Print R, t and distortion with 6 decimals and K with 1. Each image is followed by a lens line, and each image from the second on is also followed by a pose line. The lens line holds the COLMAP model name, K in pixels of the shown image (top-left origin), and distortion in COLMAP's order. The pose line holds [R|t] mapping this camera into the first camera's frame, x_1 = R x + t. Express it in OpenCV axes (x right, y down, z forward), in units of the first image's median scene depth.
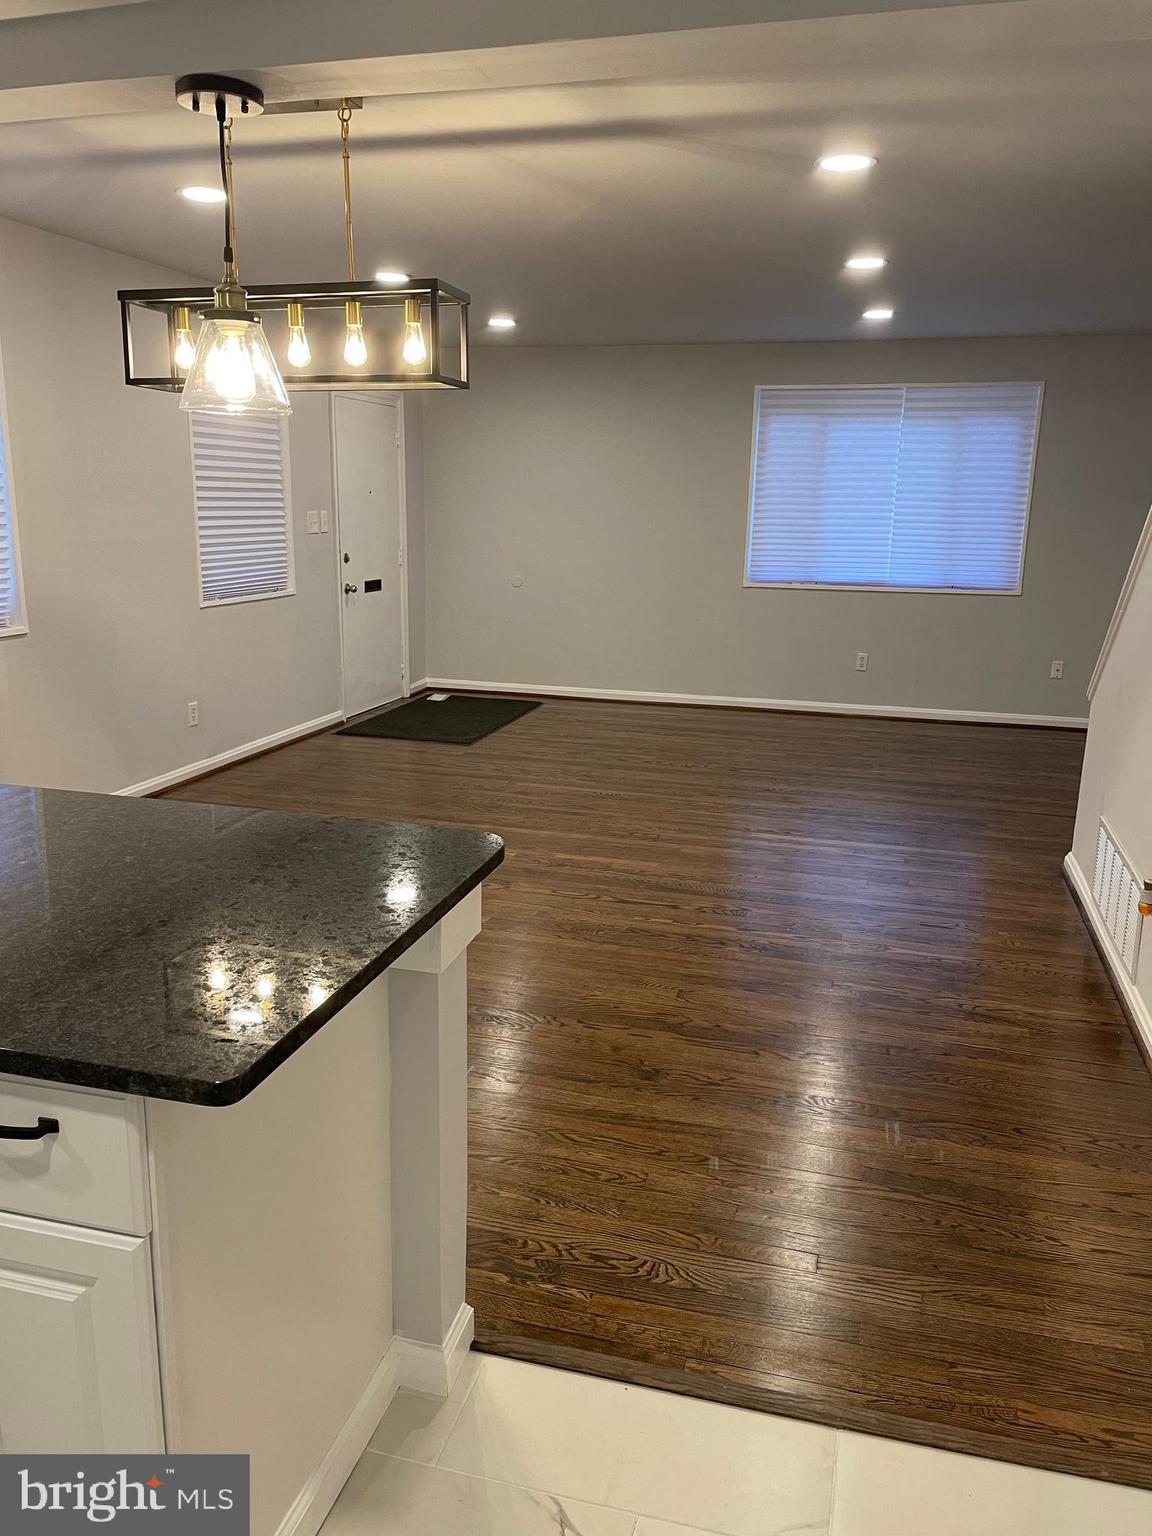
lens RADIAL K [[1153.4, 0, 575.7], [0, 1153.4, 764.2], [0, 0, 1]] dist [0.092016, -0.123618]
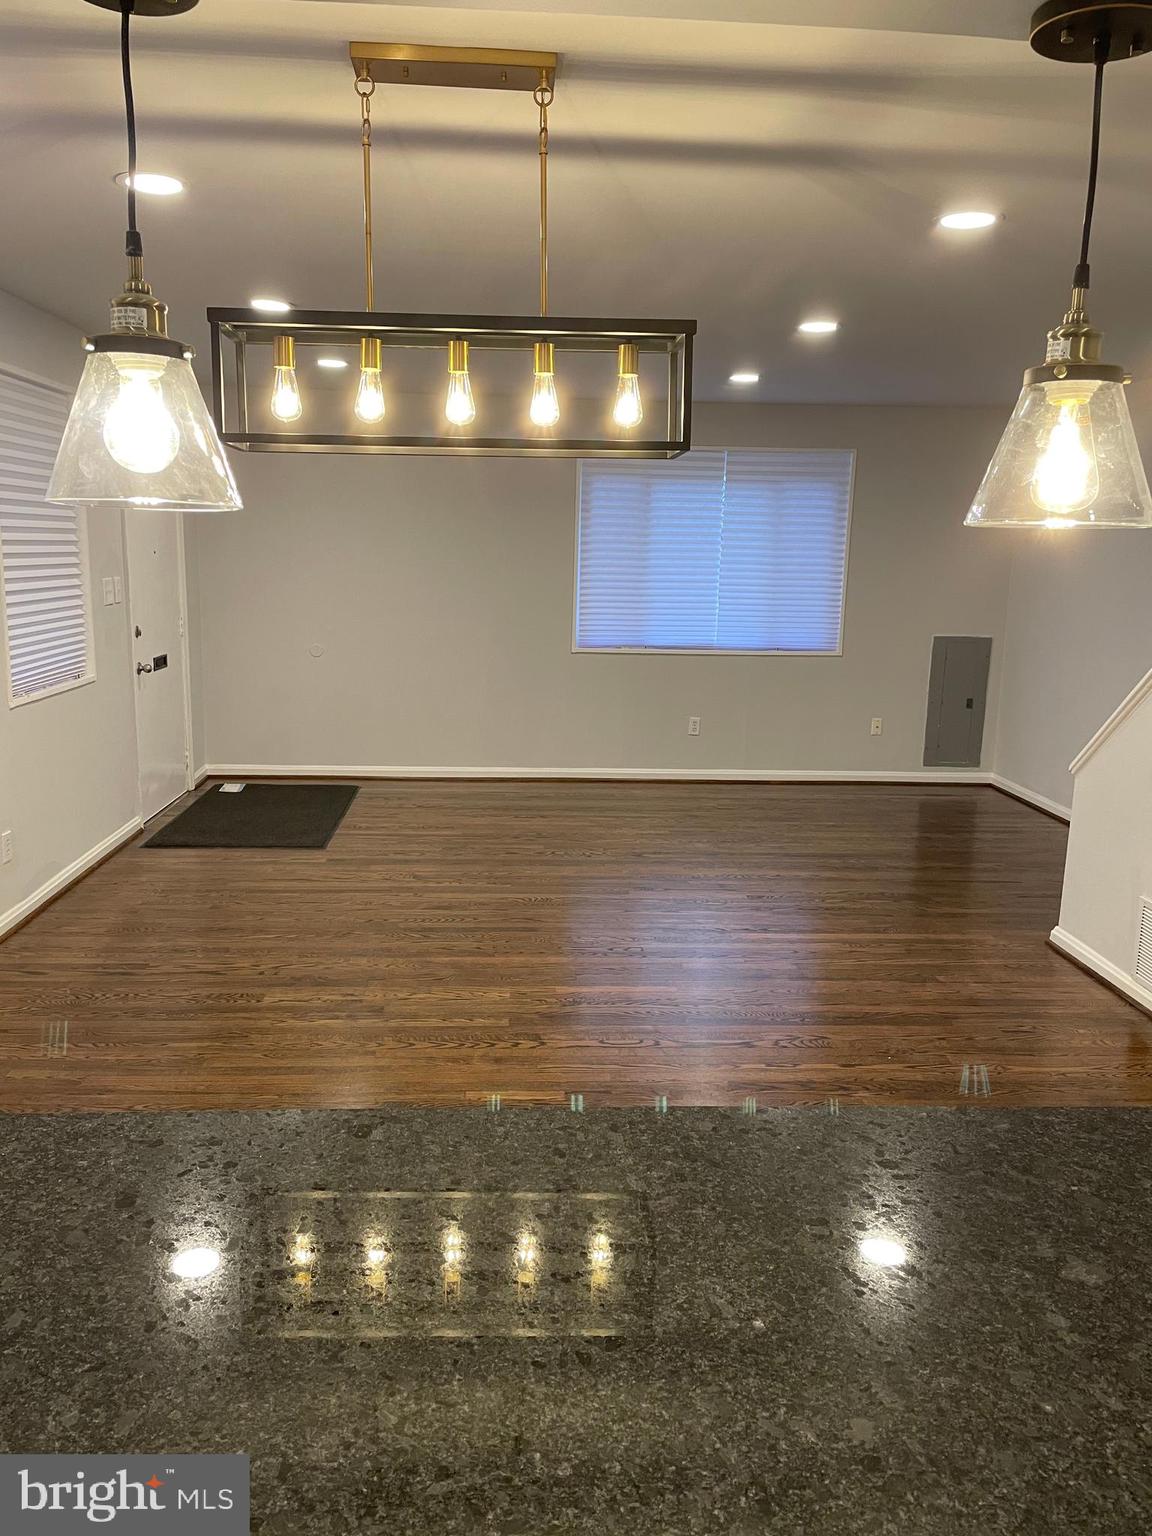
lens RADIAL K [[1154.5, 0, 568.0], [0, 1154.5, 759.4], [0, 0, 1]] dist [0.100320, -0.132198]
pose [[0.947146, -0.055700, 0.315930, -0.206787], [0.068188, 0.997262, -0.028603, -0.049931], [-0.313471, 0.048634, 0.948351, 0.139637]]
